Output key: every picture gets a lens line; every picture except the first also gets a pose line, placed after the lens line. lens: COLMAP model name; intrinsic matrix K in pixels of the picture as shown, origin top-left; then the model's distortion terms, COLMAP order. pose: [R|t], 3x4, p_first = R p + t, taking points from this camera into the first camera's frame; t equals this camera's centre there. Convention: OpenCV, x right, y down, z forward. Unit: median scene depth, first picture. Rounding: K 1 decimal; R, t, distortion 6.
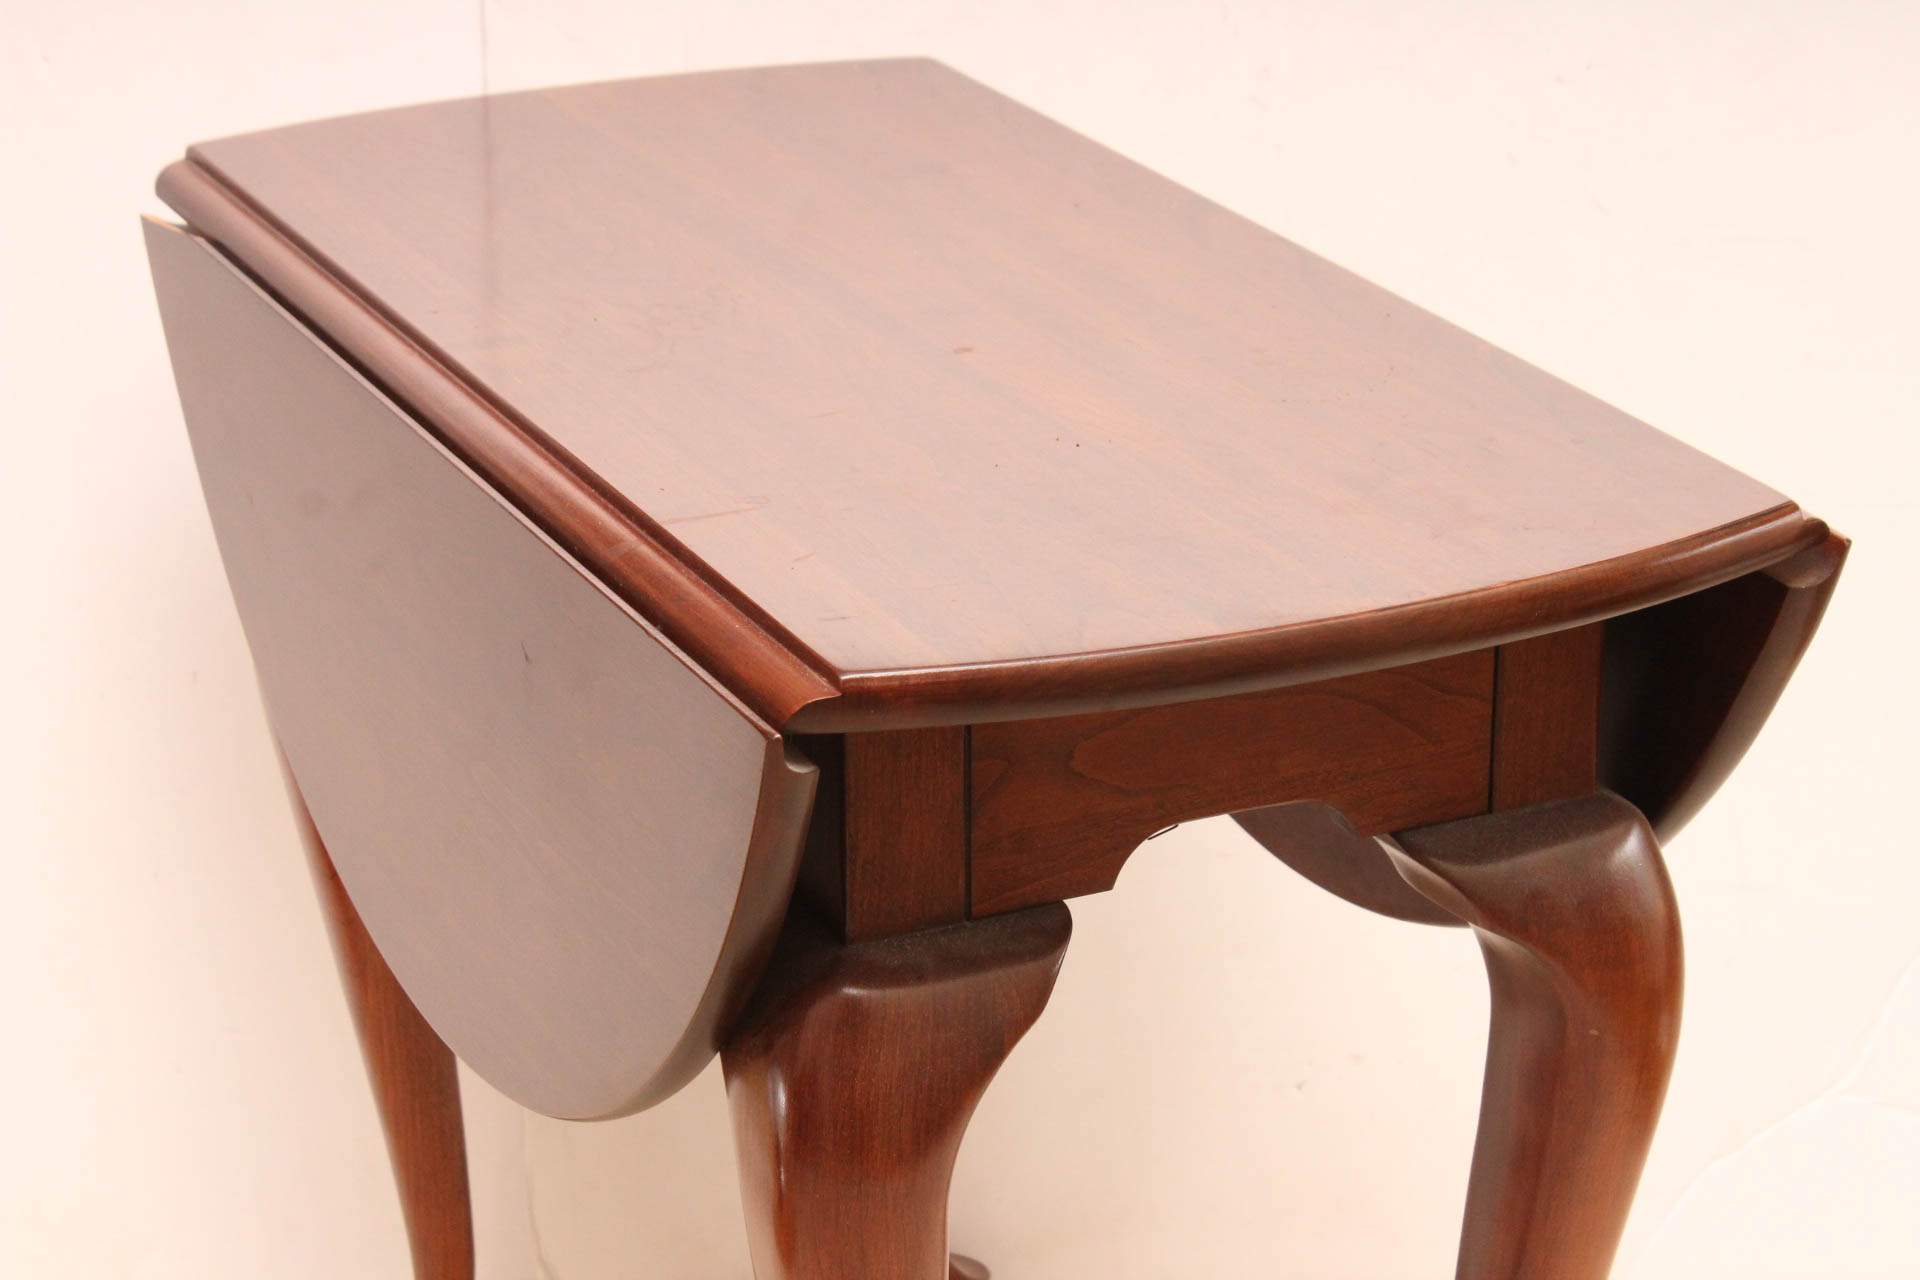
lens RADIAL K [[4692.9, 0, 948.4], [0, 4692.9, 642.6], [0, 0, 1]] dist [0.071028, 0.000000]
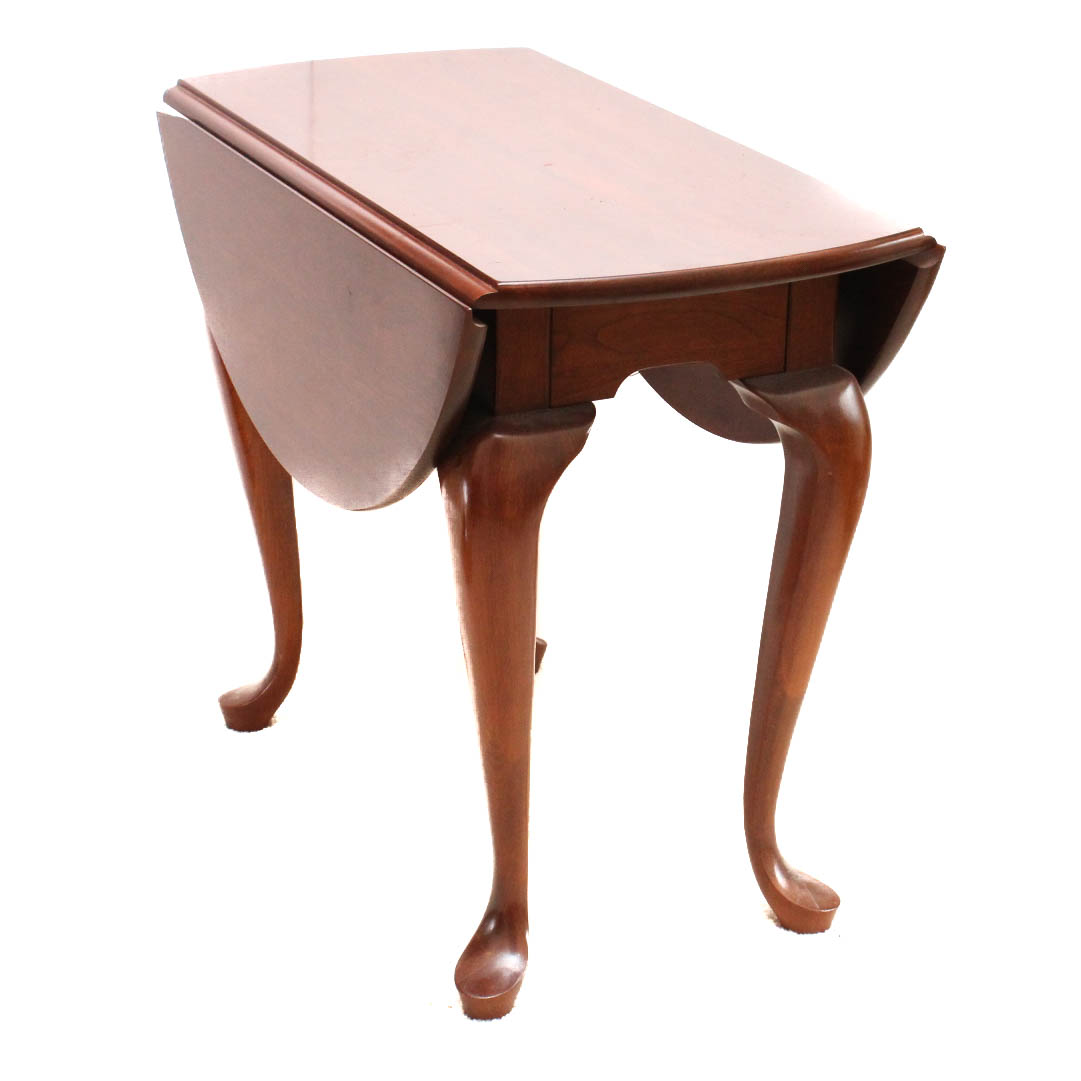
lens RADIAL K [[2728.7, 0, 545.2], [0, 2728.7, 540.4], [0, 0, 1]] dist [-0.120847, 0.000000]
pose [[0.999767, 0.013133, 0.017119, -0.019090], [-0.013540, 0.999623, 0.023888, 0.090610], [-0.016799, -0.024114, 0.999568, -0.294501]]
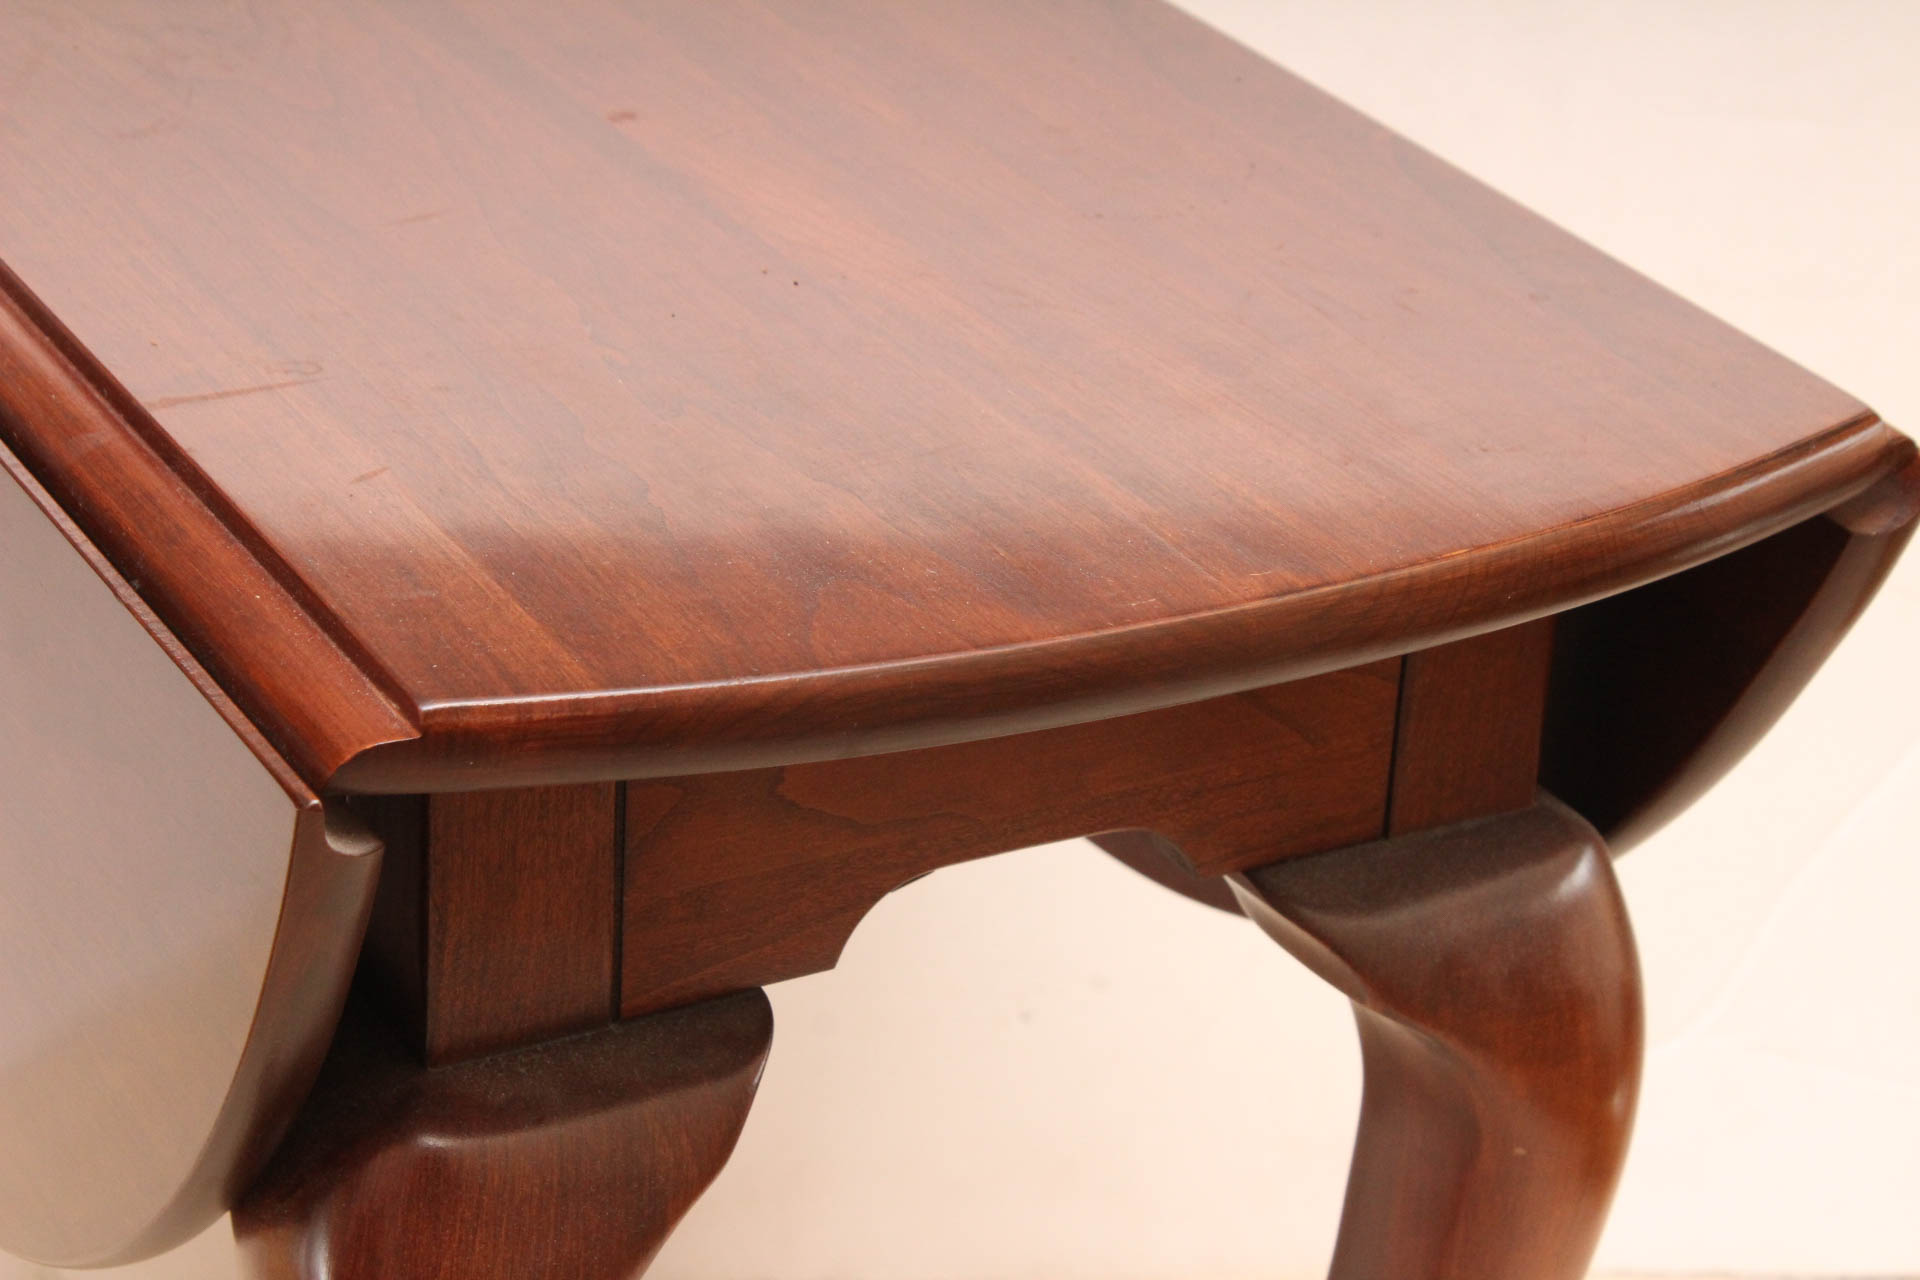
lens RADIAL K [[4692.9, 0, 965.7], [0, 4692.9, 638.9], [0, 0, 1]] dist [0.071028, 0.000000]
pose [[0.996158, 0.021083, 0.084998, -0.003936], [-0.028191, 0.996124, 0.083316, -0.049788], [-0.082912, -0.085392, 0.992892, 0.349025]]
